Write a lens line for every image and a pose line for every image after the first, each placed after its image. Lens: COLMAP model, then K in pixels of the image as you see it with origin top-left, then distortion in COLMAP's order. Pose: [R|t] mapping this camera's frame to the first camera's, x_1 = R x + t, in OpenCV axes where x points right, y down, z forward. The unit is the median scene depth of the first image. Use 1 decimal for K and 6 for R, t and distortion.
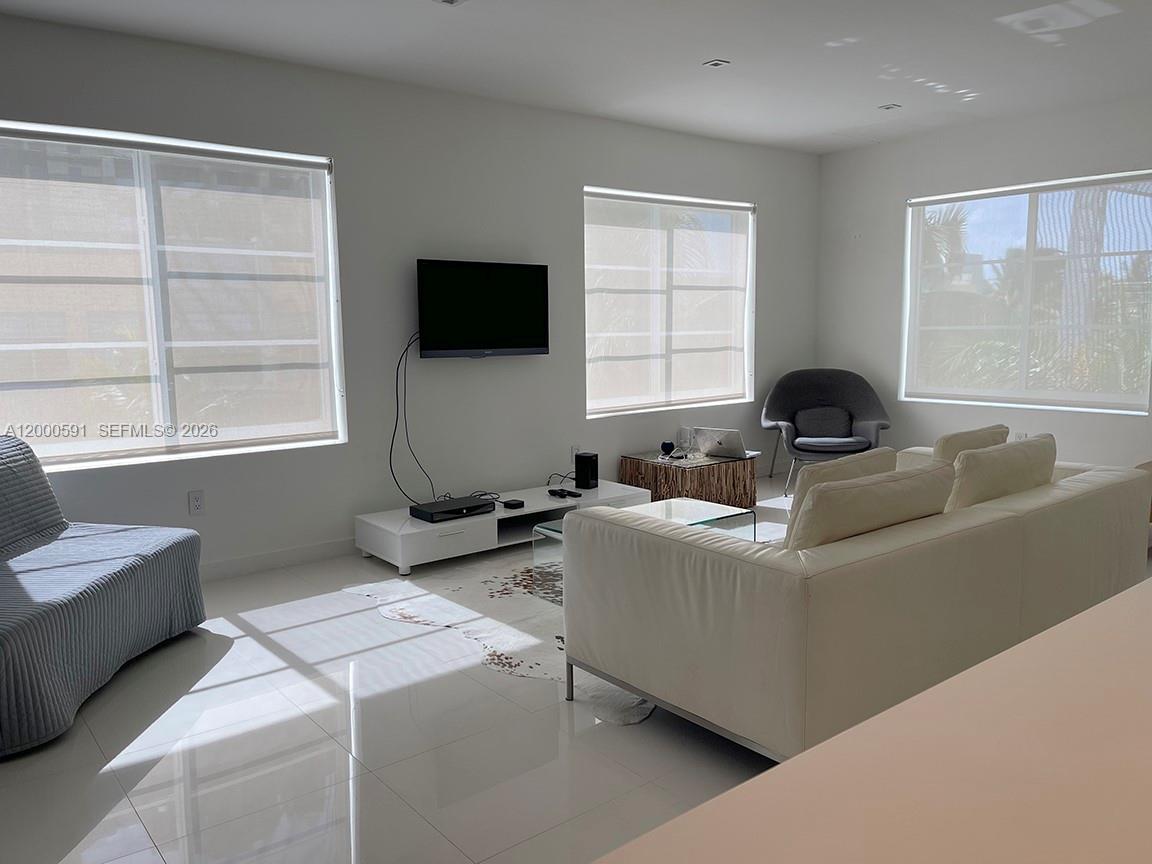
lens RADIAL K [[876.1, 0, 584.9], [0, 876.1, 429.1], [0, 0, 1]] dist [0.056803, -0.058082]
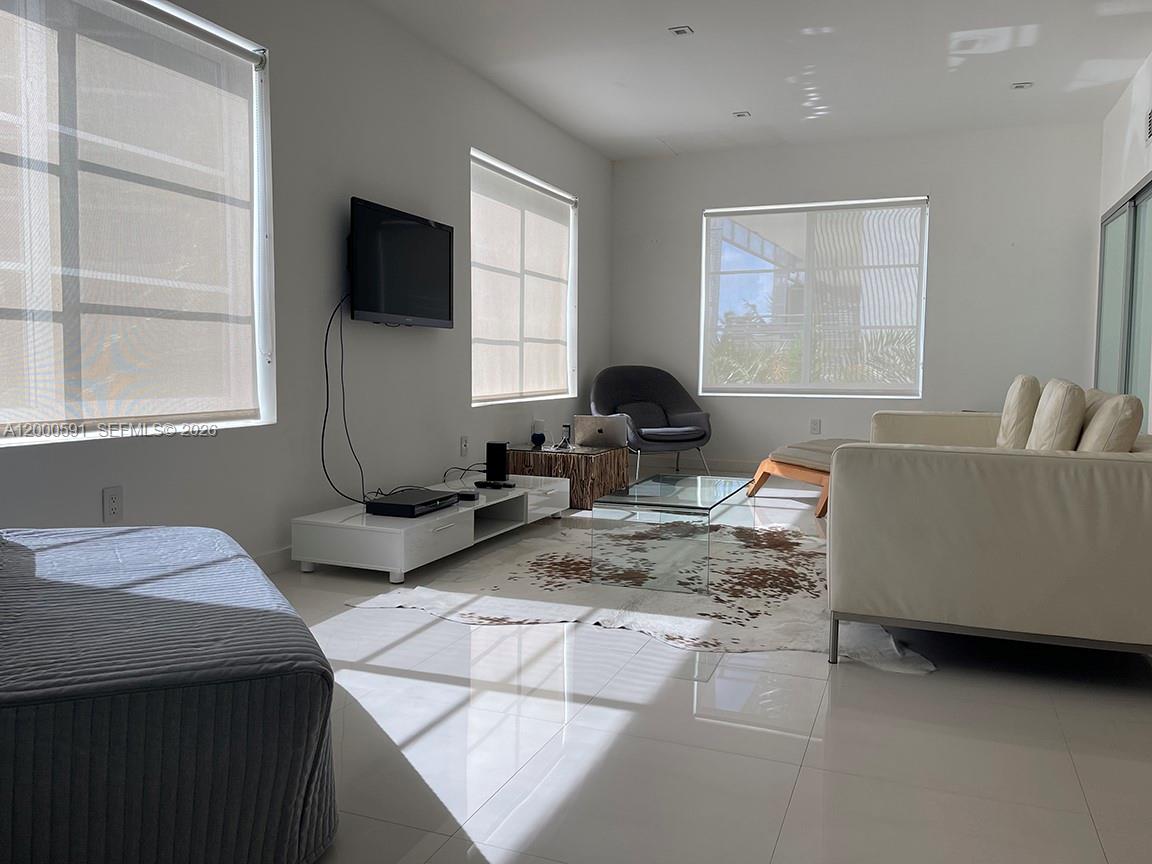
lens RADIAL K [[869.5, 0, 576.0], [0, 869.5, 432.0], [0, 0, 1]] dist [0.088738, -0.114035]
pose [[0.869580, -0.017584, 0.493478, -0.420006], [0.039368, 0.998653, -0.033788, 0.058712], [-0.492220, 0.048809, 0.869102, 0.215505]]
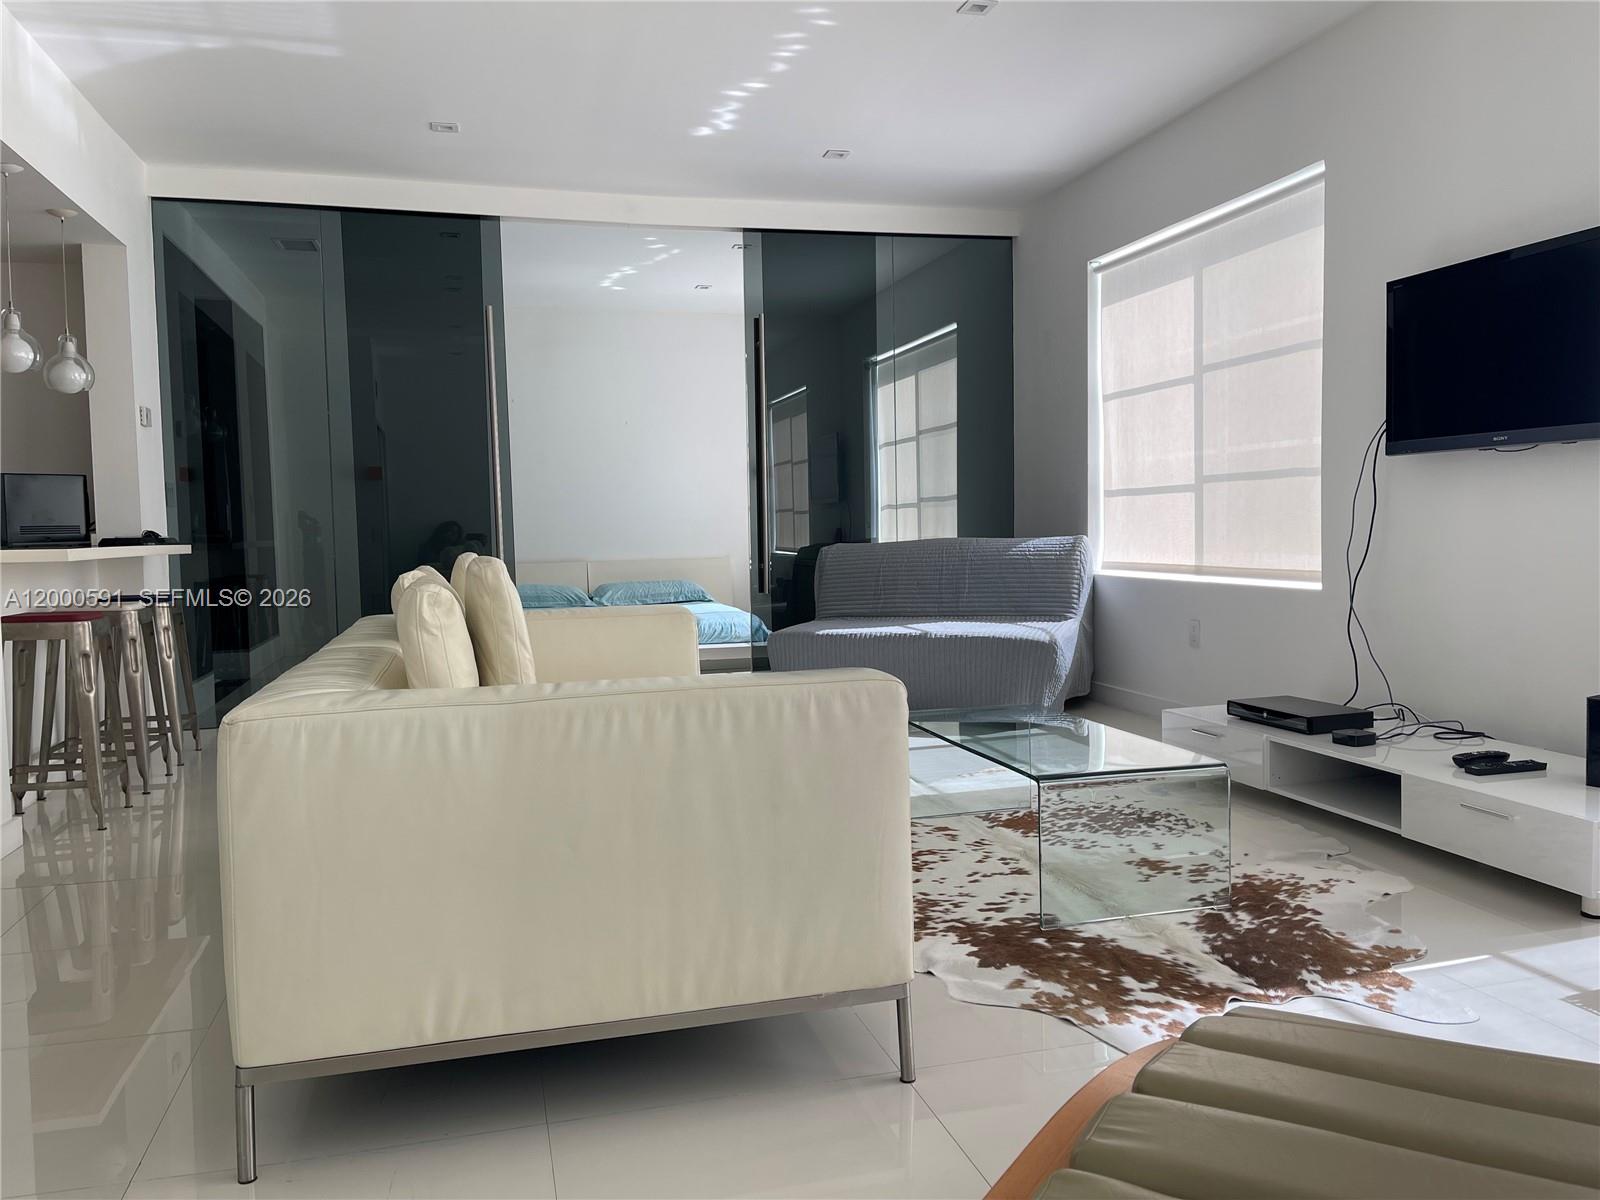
lens RADIAL K [[1209.1, 0, 821.3], [0, 1209.1, 590.8], [0, 0, 1]] dist [0.101918, -0.130049]
pose [[-0.384497, 0.073166, -0.920222, 0.712070], [-0.082630, 0.990125, 0.113249, -0.055780], [0.919421, 0.119582, -0.374654, 1.003695]]
